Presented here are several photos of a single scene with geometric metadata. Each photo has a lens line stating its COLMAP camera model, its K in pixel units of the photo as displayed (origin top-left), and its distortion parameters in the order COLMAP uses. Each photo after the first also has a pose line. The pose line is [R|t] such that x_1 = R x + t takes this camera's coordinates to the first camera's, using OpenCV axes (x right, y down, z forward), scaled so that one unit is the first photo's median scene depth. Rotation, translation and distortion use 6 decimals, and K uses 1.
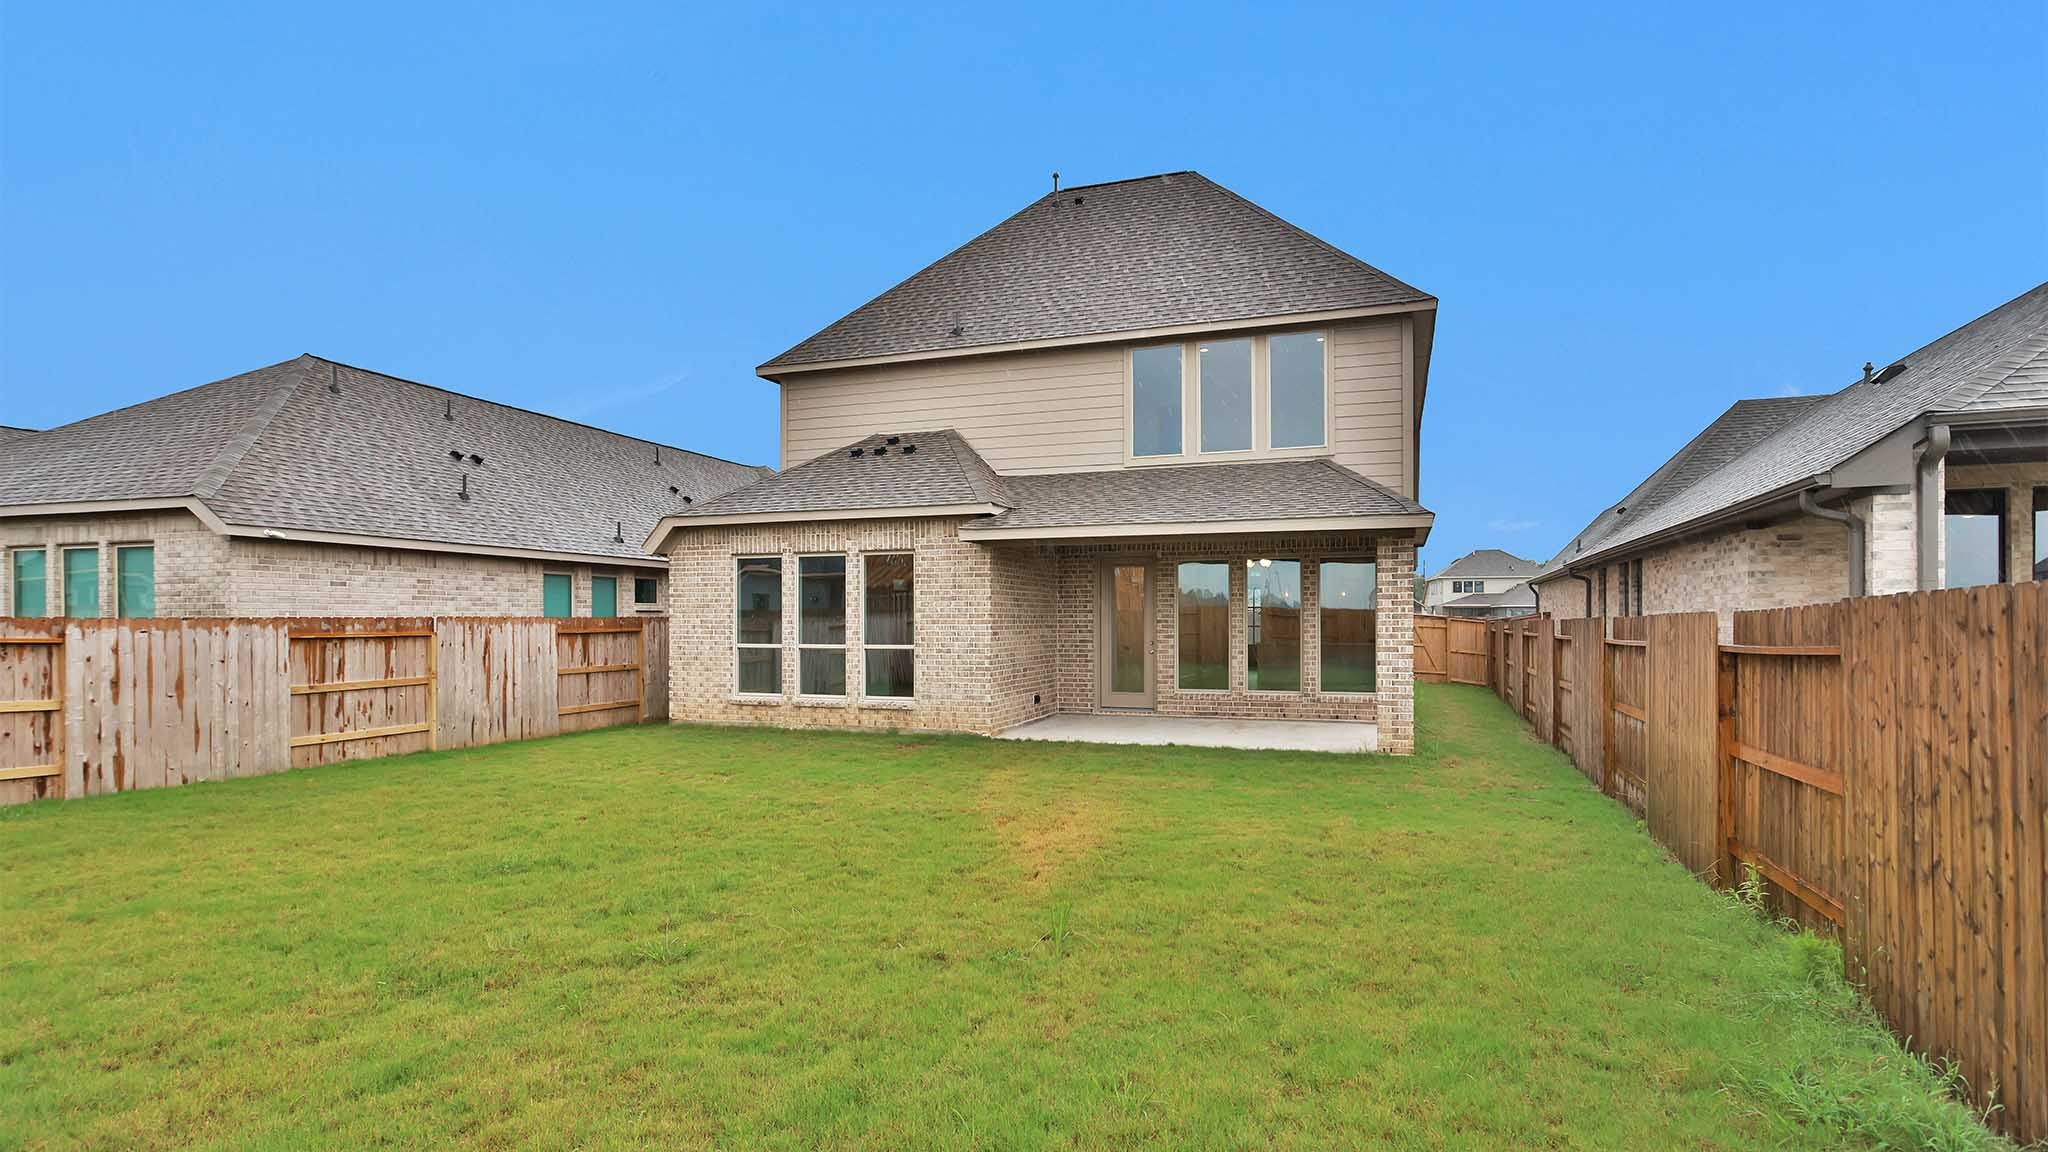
lens RADIAL K [[989.9, 0, 1026.0], [0, 989.9, 593.8], [0, 0, 1]] dist [-0.031858, 0.001219]
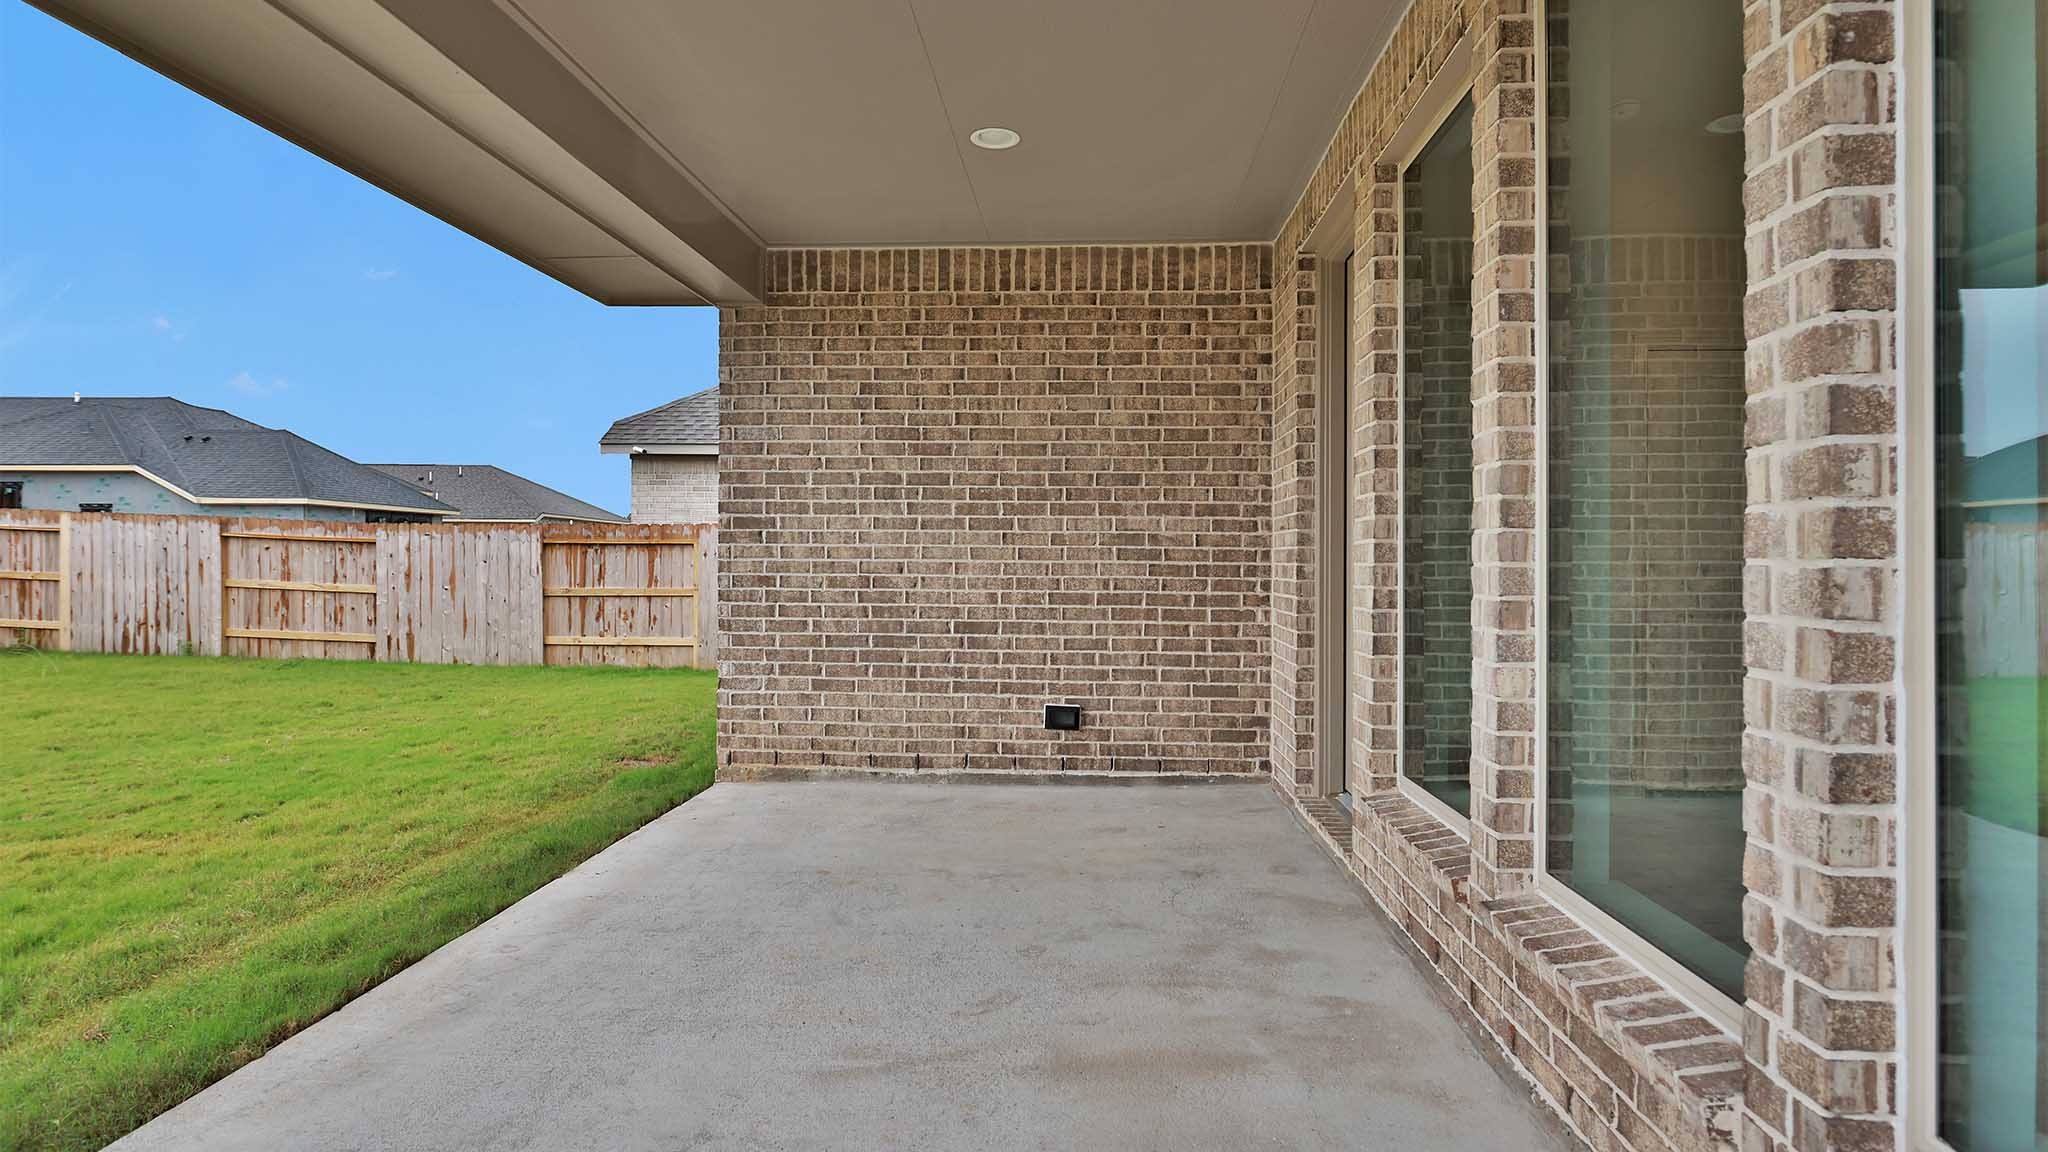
lens RADIAL K [[989.9, 0, 1026.1], [0, 989.9, 564.2], [0, 0, 1]] dist [-0.031858, 0.001219]
pose [[0.284759, 0.013328, -0.958507, 0.438388], [0.016605, 0.999685, 0.018834, 0.058738], [0.958455, -0.021279, 0.284448, 1.226413]]
